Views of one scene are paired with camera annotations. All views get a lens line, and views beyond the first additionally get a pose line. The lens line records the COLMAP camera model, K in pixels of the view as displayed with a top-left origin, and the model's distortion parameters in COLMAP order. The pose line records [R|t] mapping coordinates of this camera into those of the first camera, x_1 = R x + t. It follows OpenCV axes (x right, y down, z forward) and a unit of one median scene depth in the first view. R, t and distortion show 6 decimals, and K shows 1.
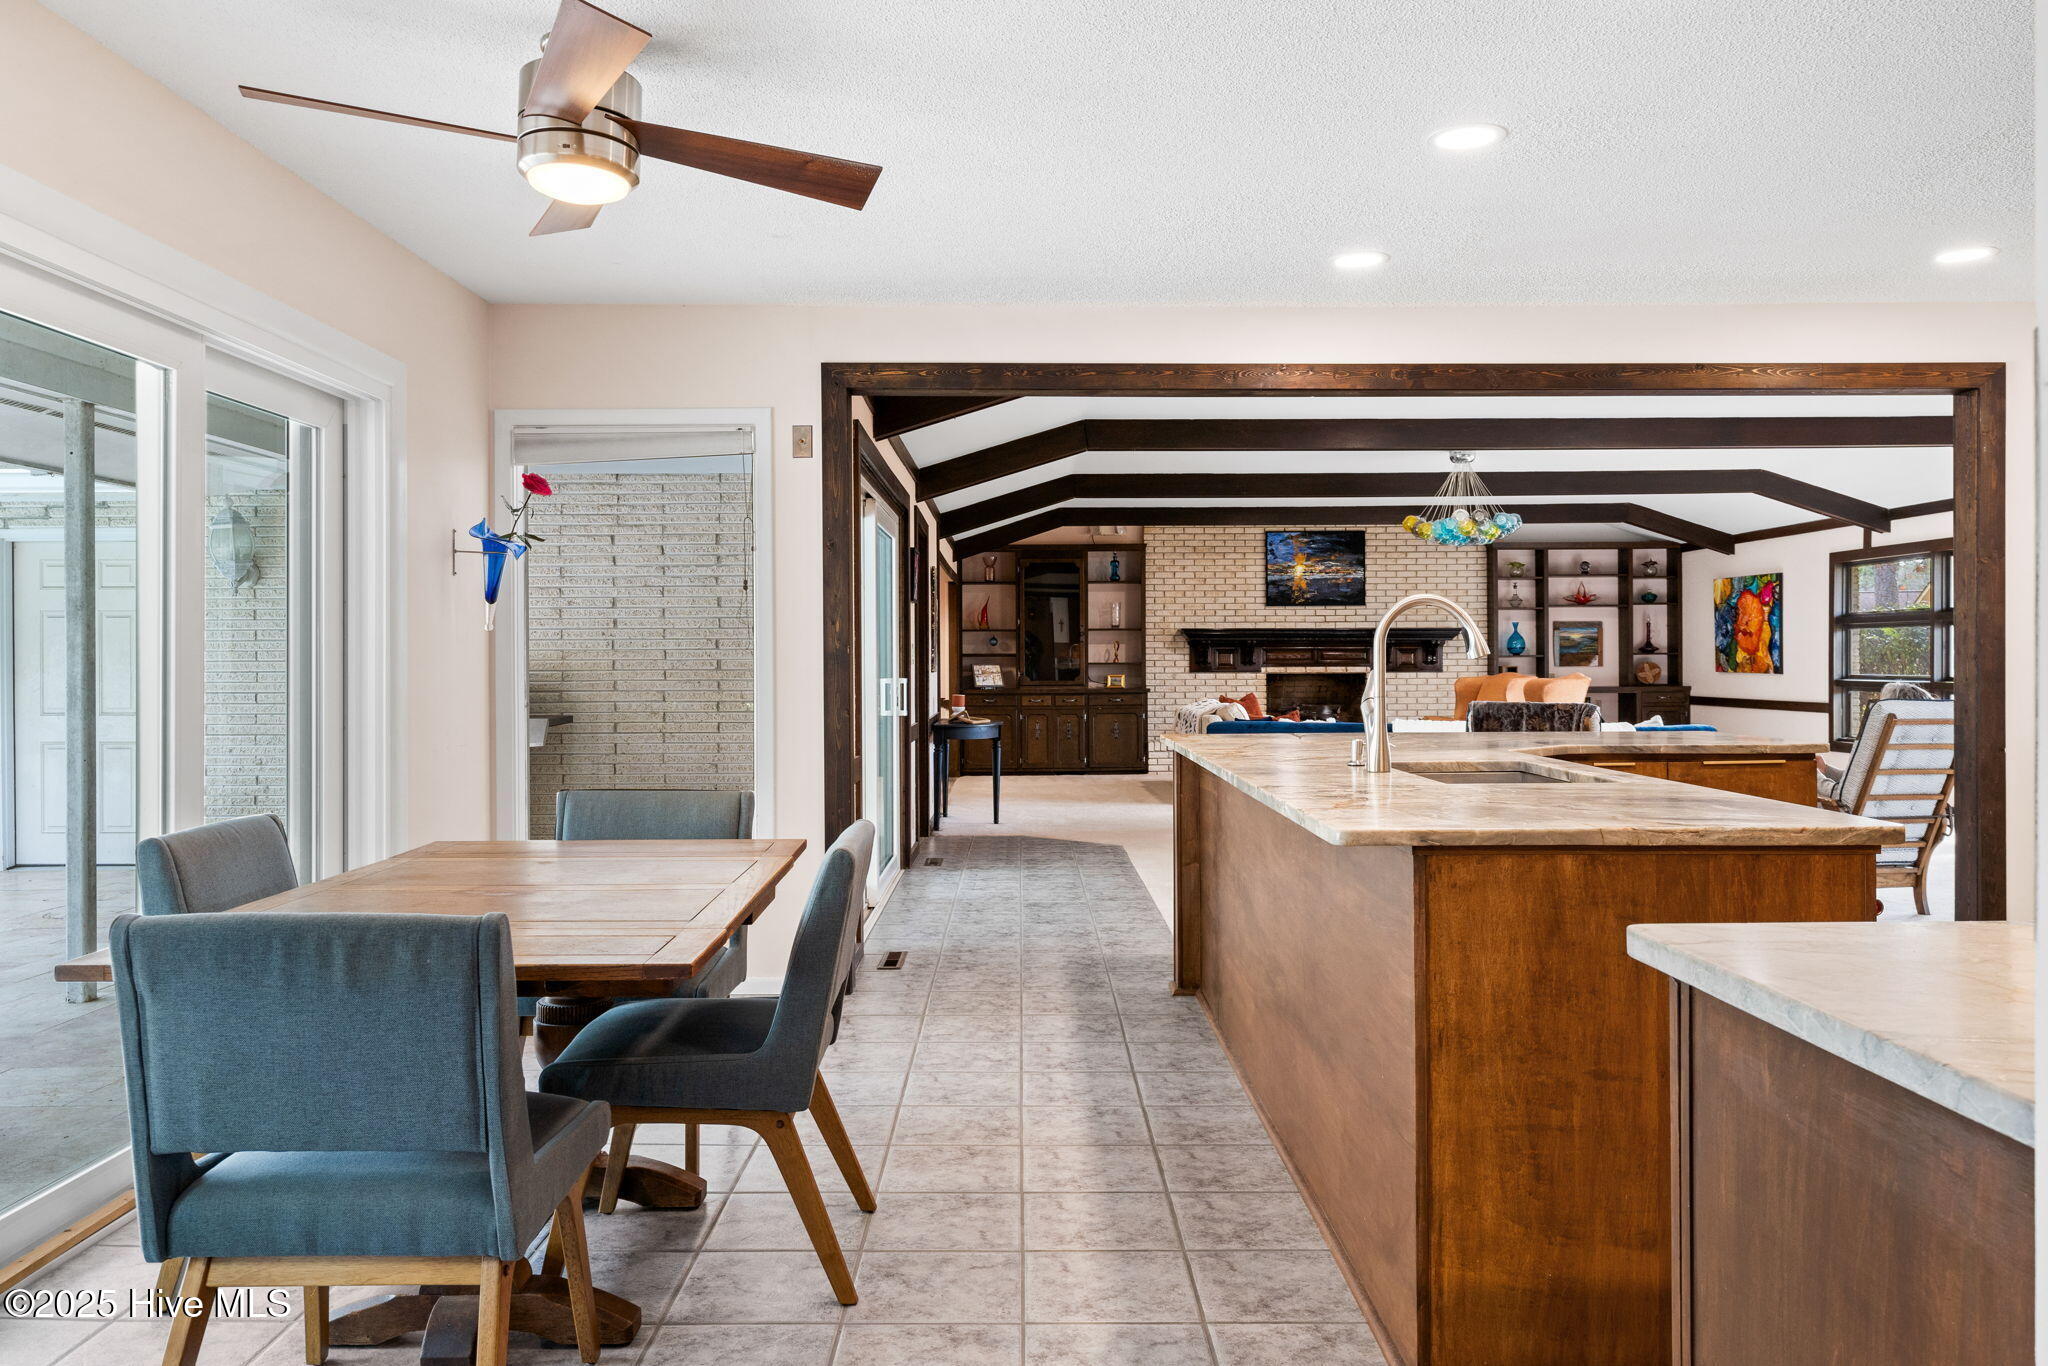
lens RADIAL K [[1475.0, 0, 1028.5], [0, 1475.0, 655.0], [0, 0, 1]] dist [0.004734, 0.000855]
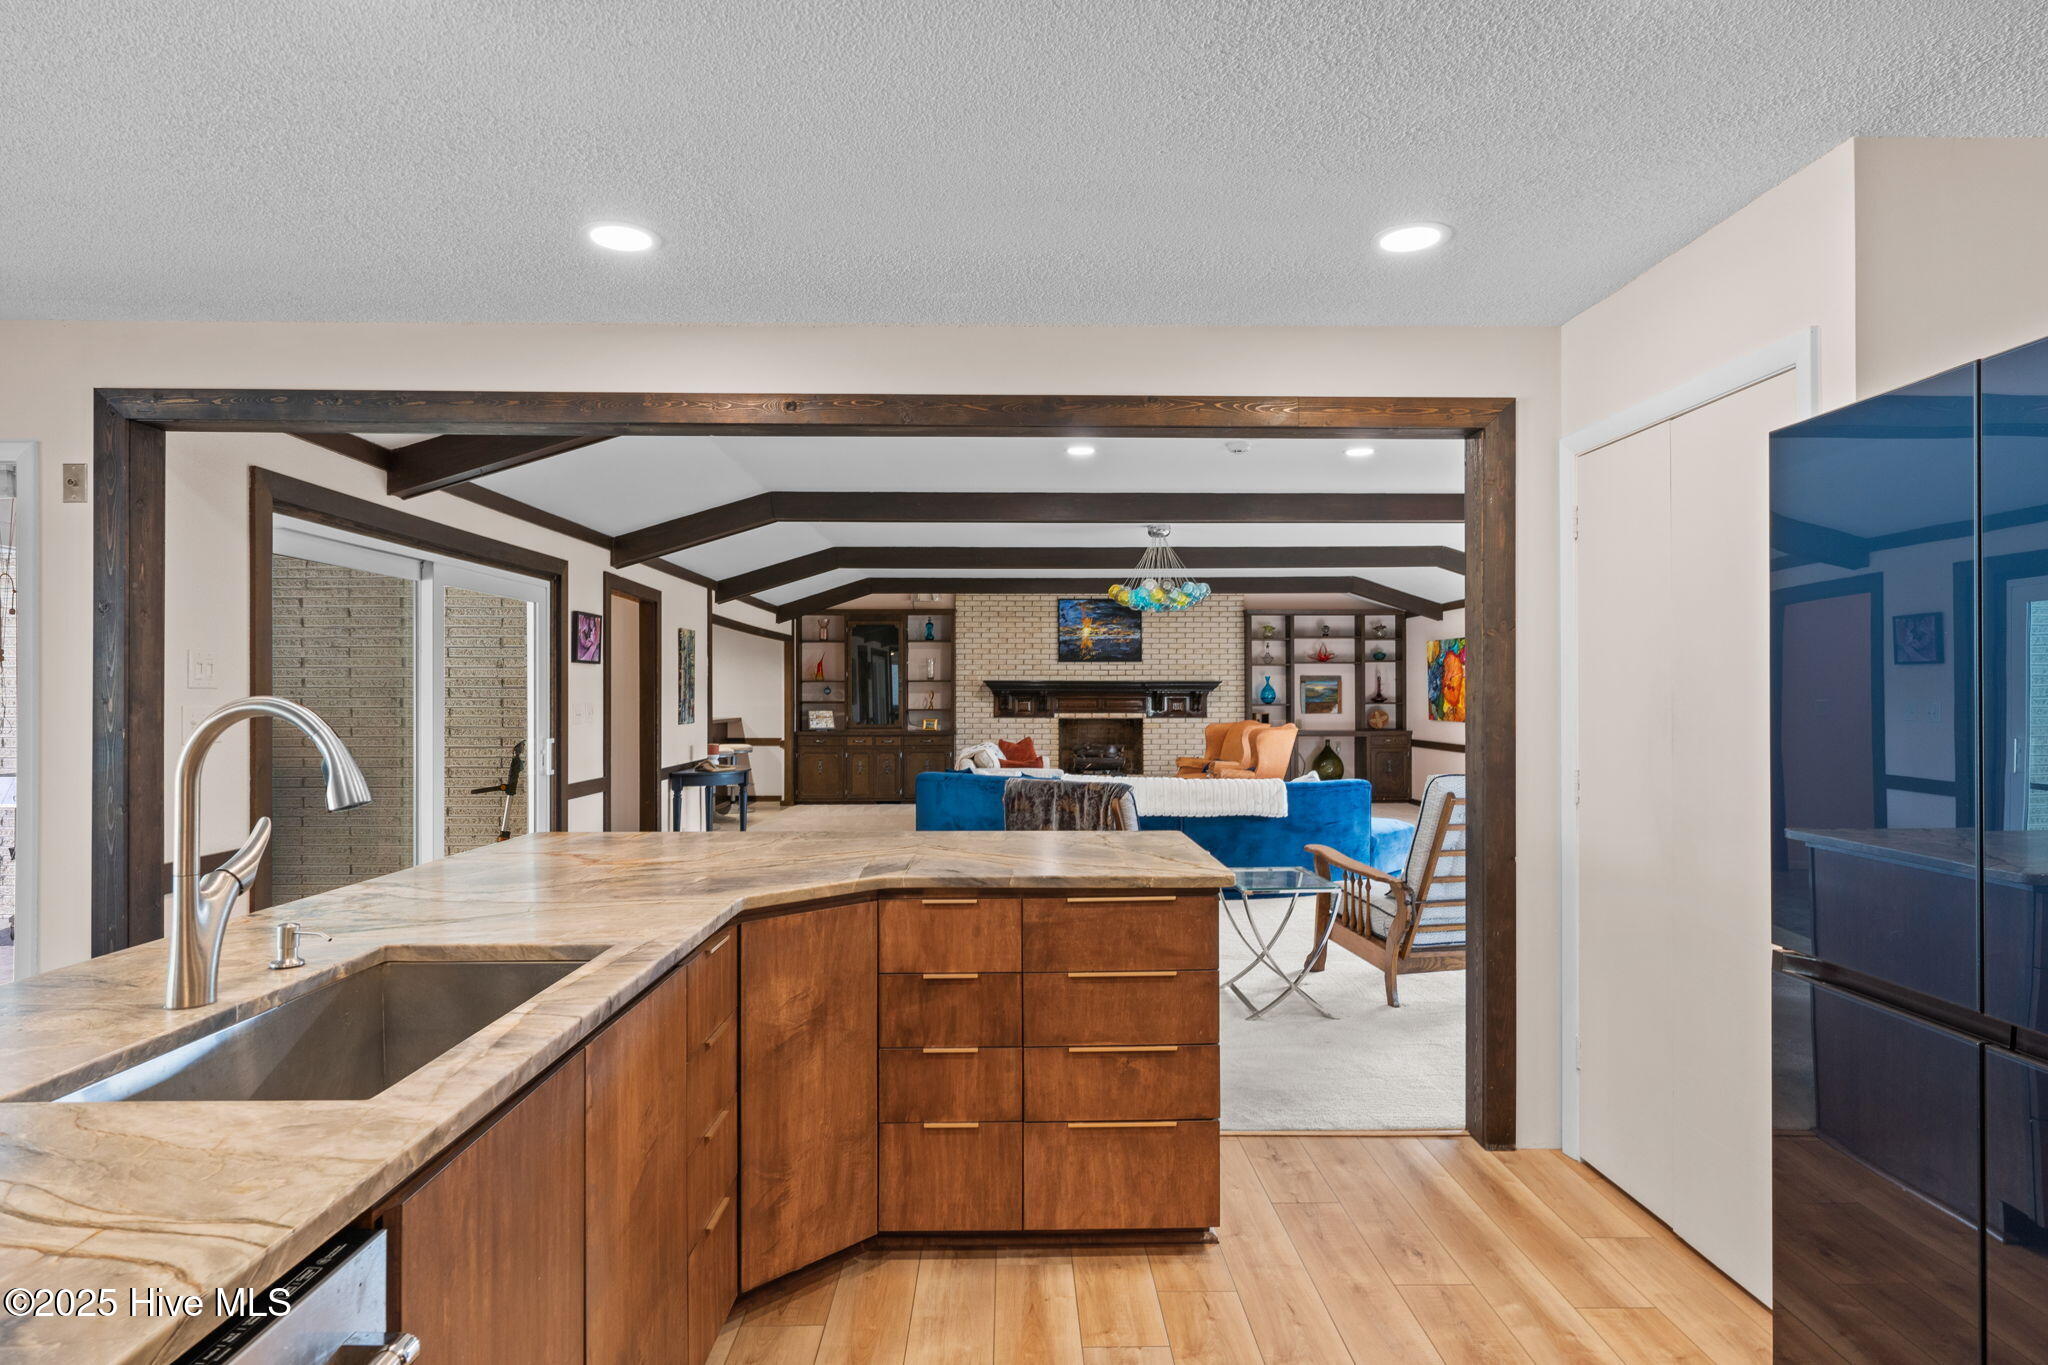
lens RADIAL K [[1079.6, 0, 1024.0], [0, 1079.6, 682.5], [0, 0, 1]] dist [-0.000269, 0.000506]
pose [[0.999966, 0.004077, 0.007198, 0.127668], [-0.004027, 0.999968, -0.006978, -0.010355], [-0.007226, 0.006949, 0.999950, 0.131709]]
